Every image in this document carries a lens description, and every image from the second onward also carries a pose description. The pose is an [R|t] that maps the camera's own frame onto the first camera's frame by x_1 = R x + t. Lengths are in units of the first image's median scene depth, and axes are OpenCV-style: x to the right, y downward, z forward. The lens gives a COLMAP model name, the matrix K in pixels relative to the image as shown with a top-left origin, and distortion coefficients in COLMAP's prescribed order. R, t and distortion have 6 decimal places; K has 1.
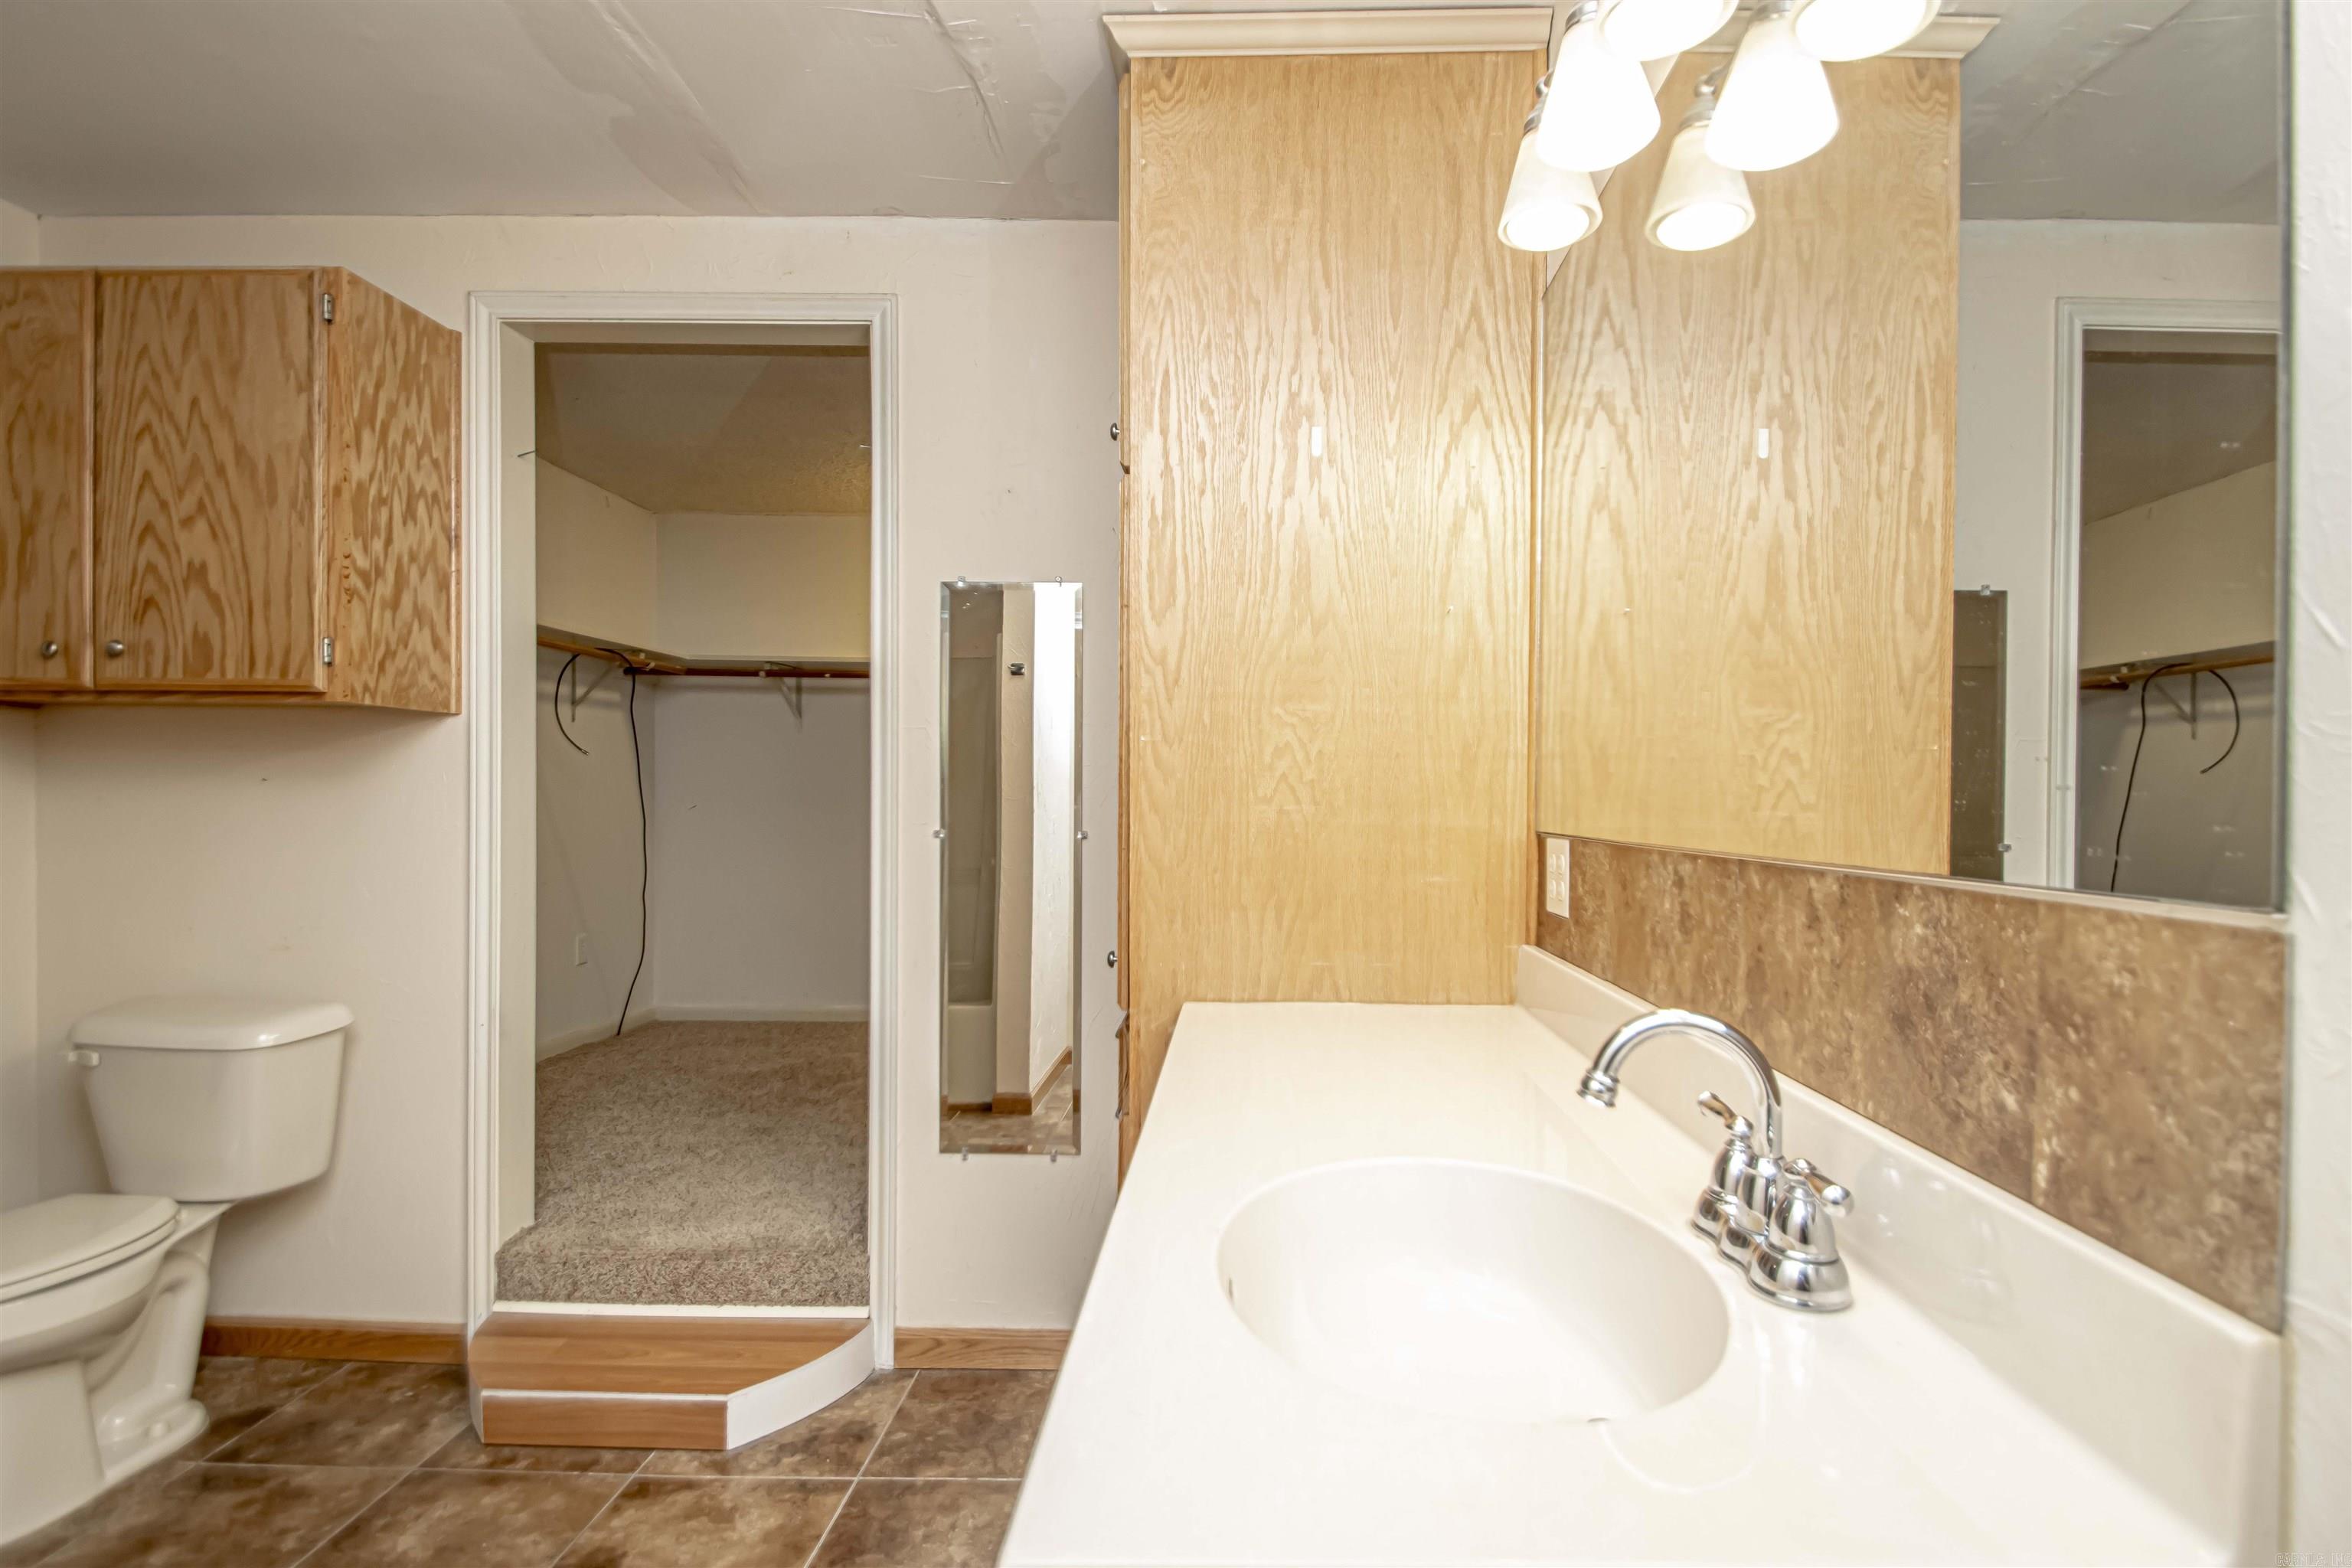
lens RADIAL K [[1131.4, 0, 1196.1], [0, 1131.4, 804.3], [0, 0, 1]] dist [0.027428, -0.017991]
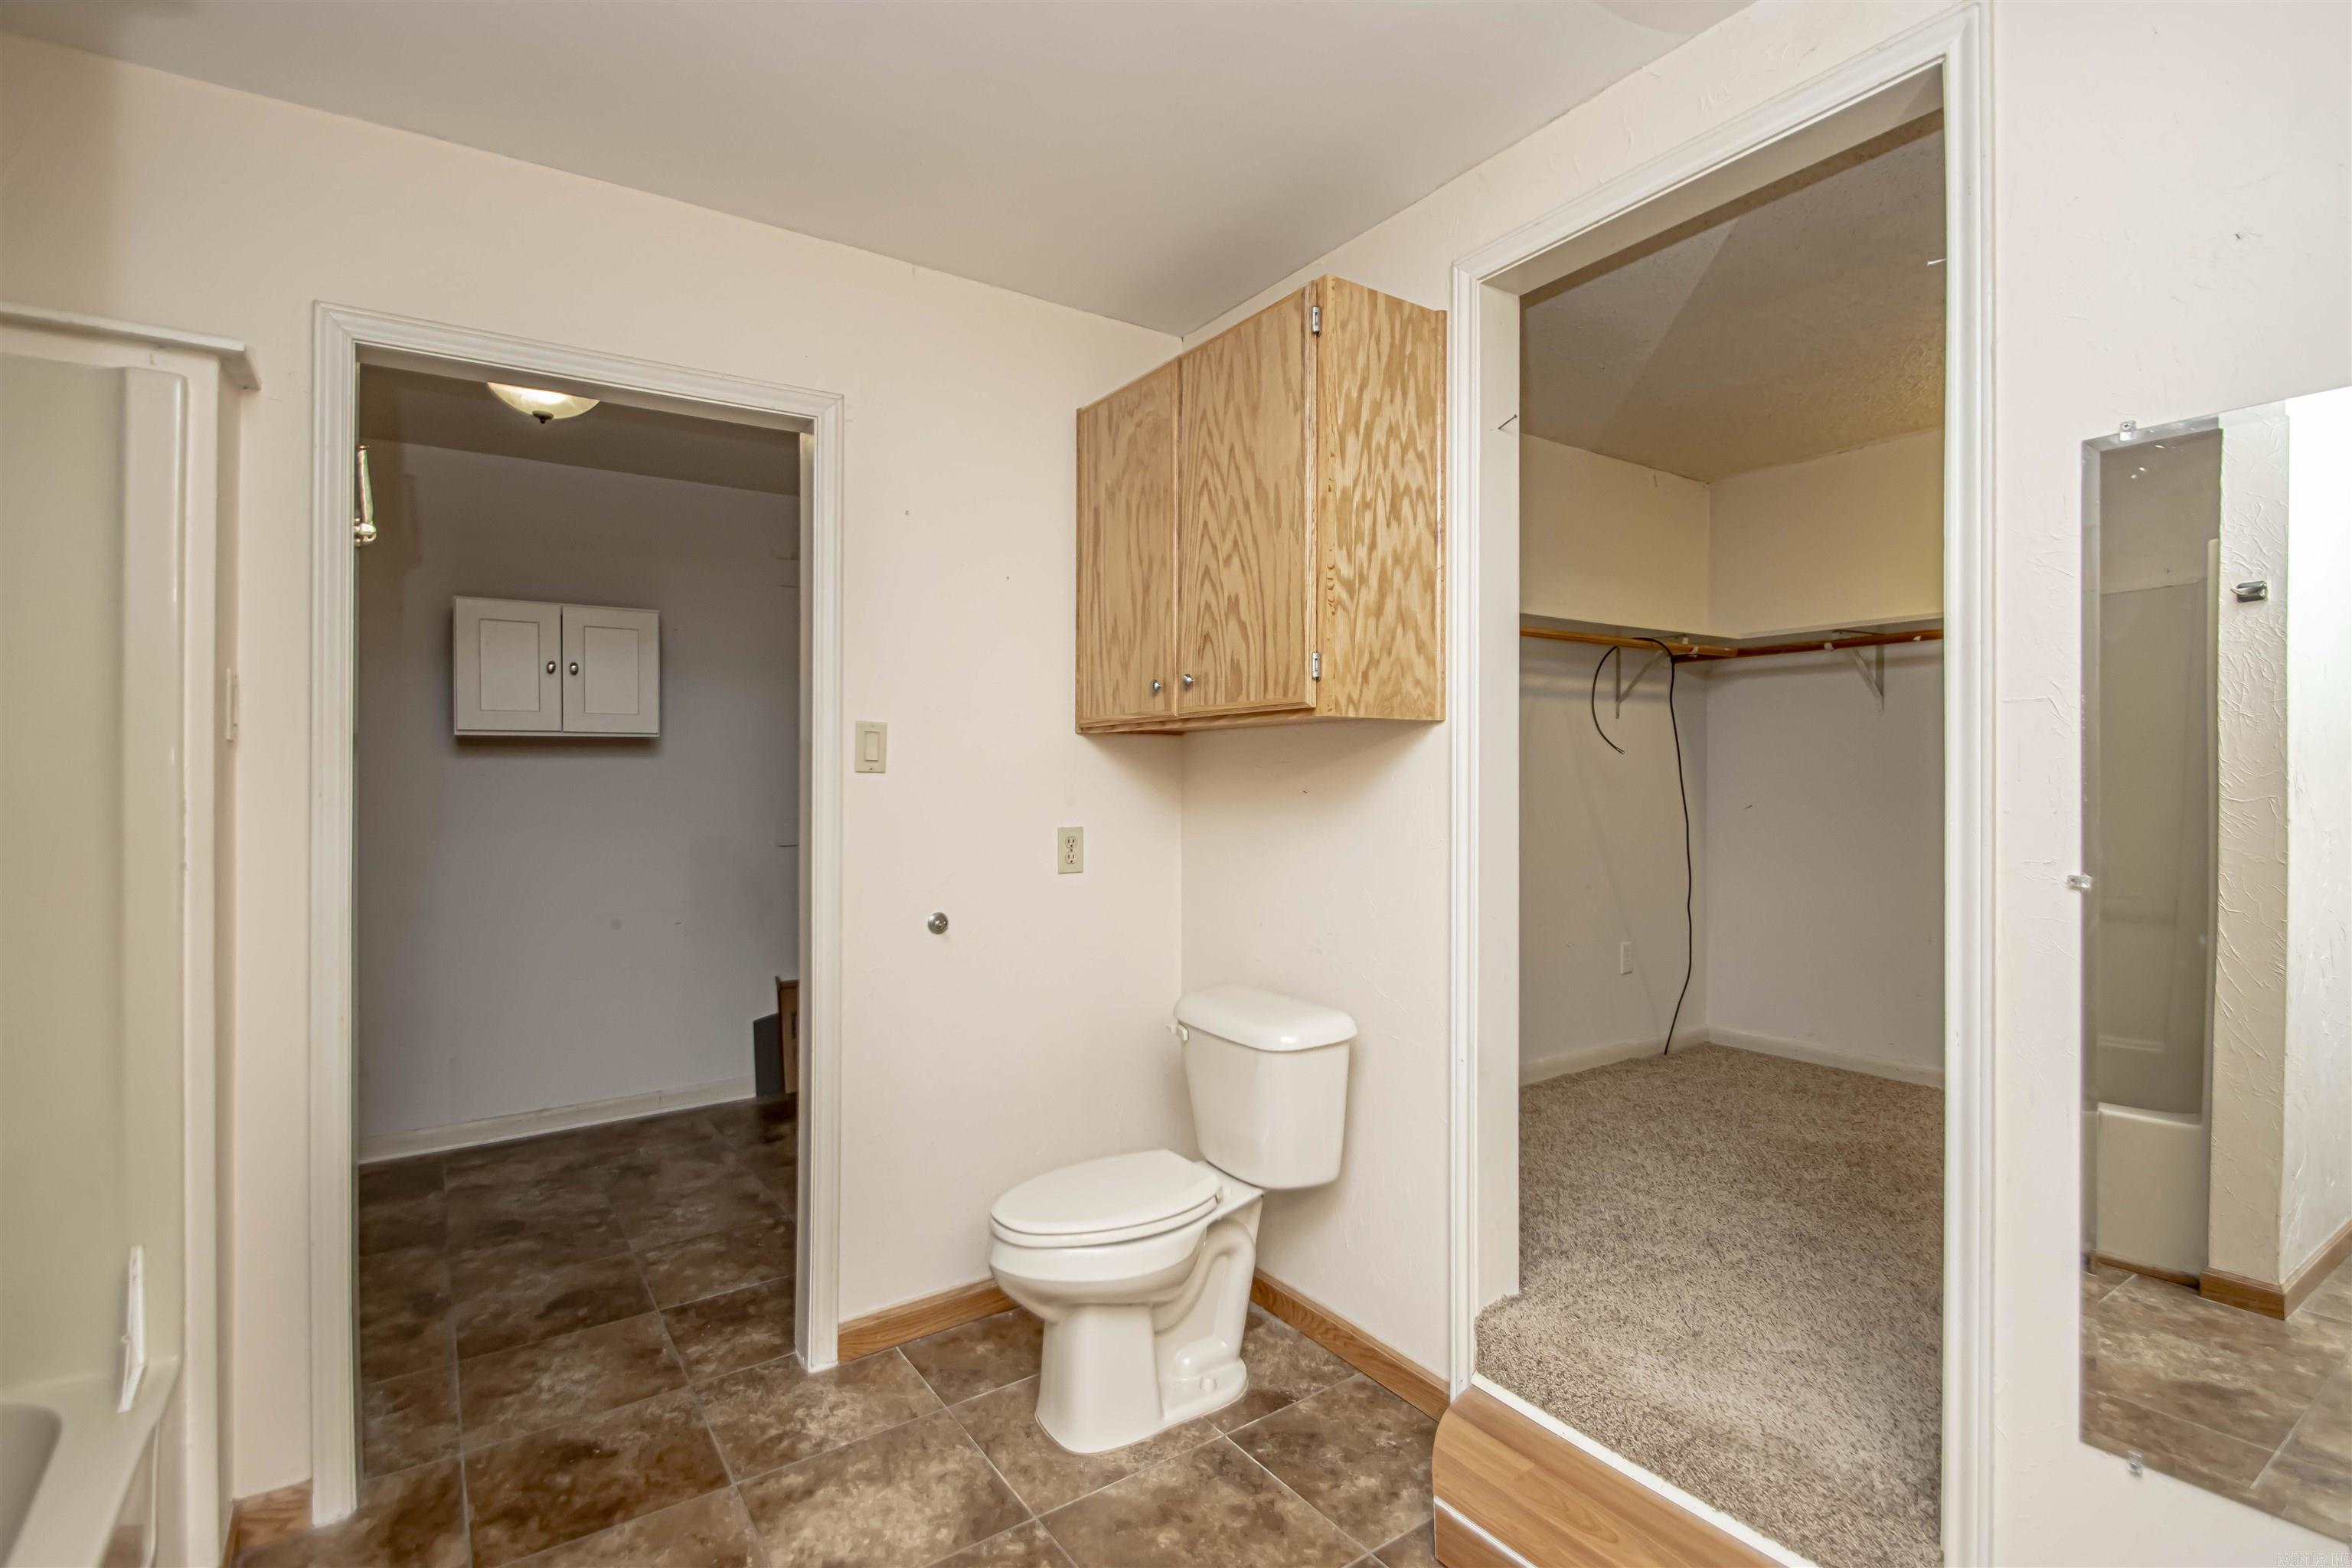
lens RADIAL K [[1131.4, 0, 1191.3], [0, 1131.4, 798.3], [0, 0, 1]] dist [0.027428, -0.017991]
pose [[0.620927, -0.002044, -0.783866, -0.050081], [0.005159, 0.999986, 0.001479, -0.019123], [0.783852, -0.004962, 0.620928, 0.277857]]
